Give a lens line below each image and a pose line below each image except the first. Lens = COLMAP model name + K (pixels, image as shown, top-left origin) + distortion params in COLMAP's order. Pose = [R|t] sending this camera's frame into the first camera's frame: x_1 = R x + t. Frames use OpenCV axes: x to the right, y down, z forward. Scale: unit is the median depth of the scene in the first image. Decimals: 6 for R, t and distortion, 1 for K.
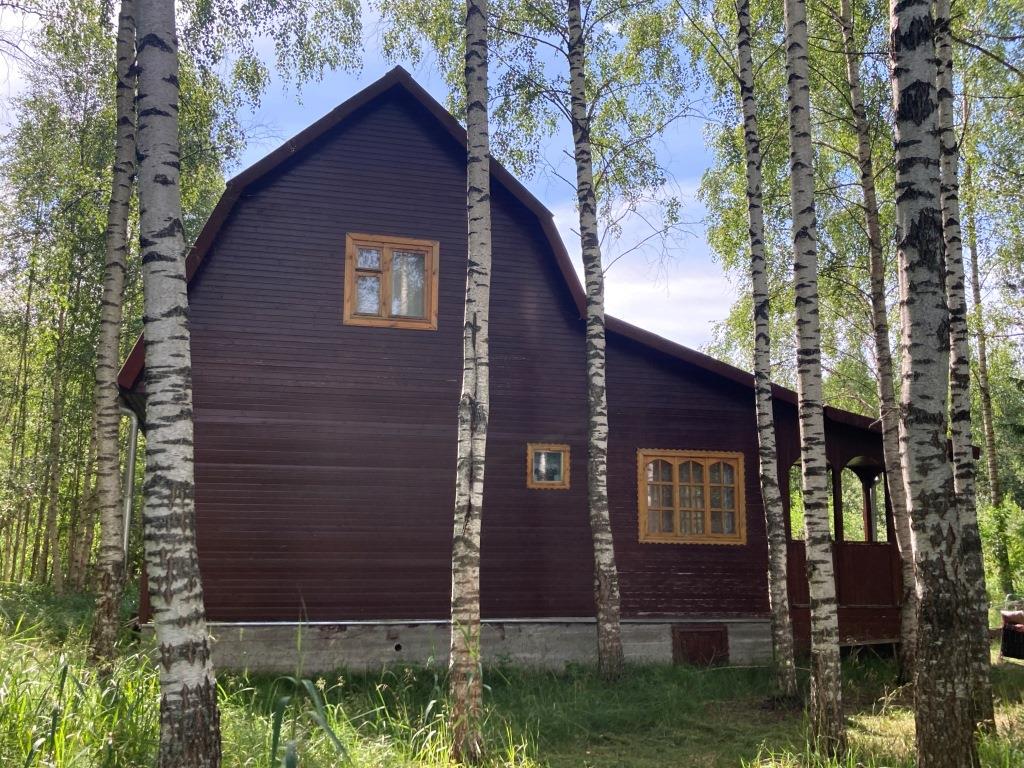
lens RADIAL K [[1045.4, 0, 509.7], [0, 1045.4, 387.8], [0, 0, 1]] dist [0.024839, 0.000000]
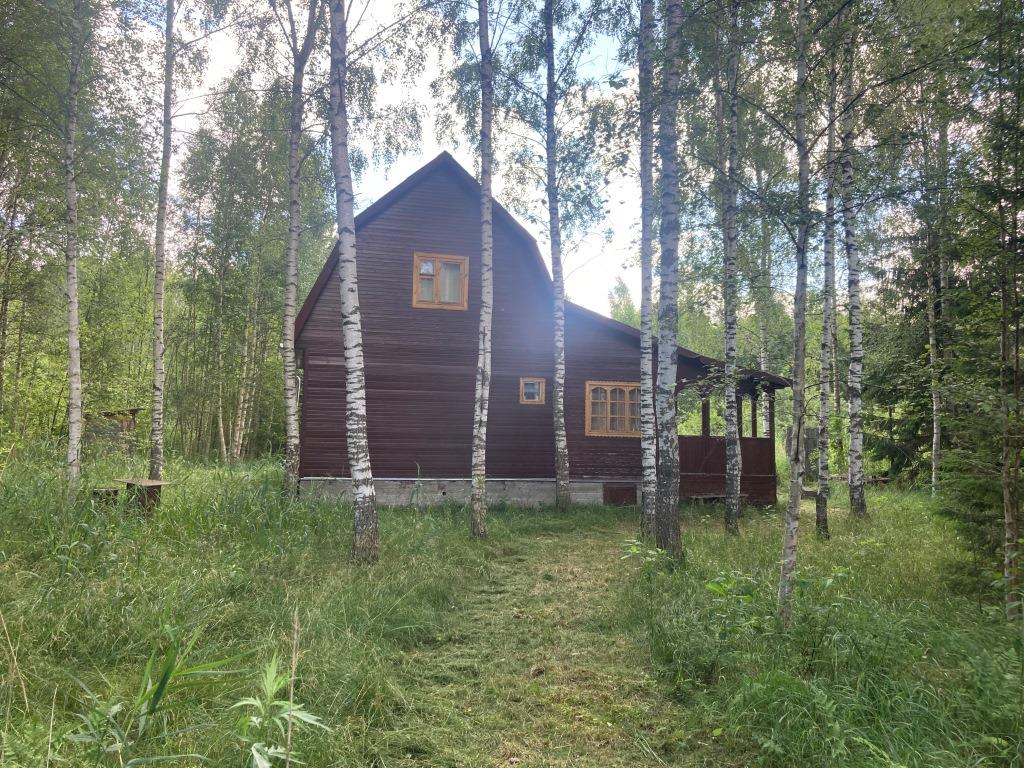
lens RADIAL K [[838.0, 0, 513.3], [0, 838.0, 380.5], [0, 0, 1]] dist [0.029172, -0.035040]
pose [[0.999789, 0.010815, -0.017472, 0.033039], [-0.009204, 0.995921, 0.089763, -0.071648], [0.018371, -0.089583, 0.995810, -0.400359]]
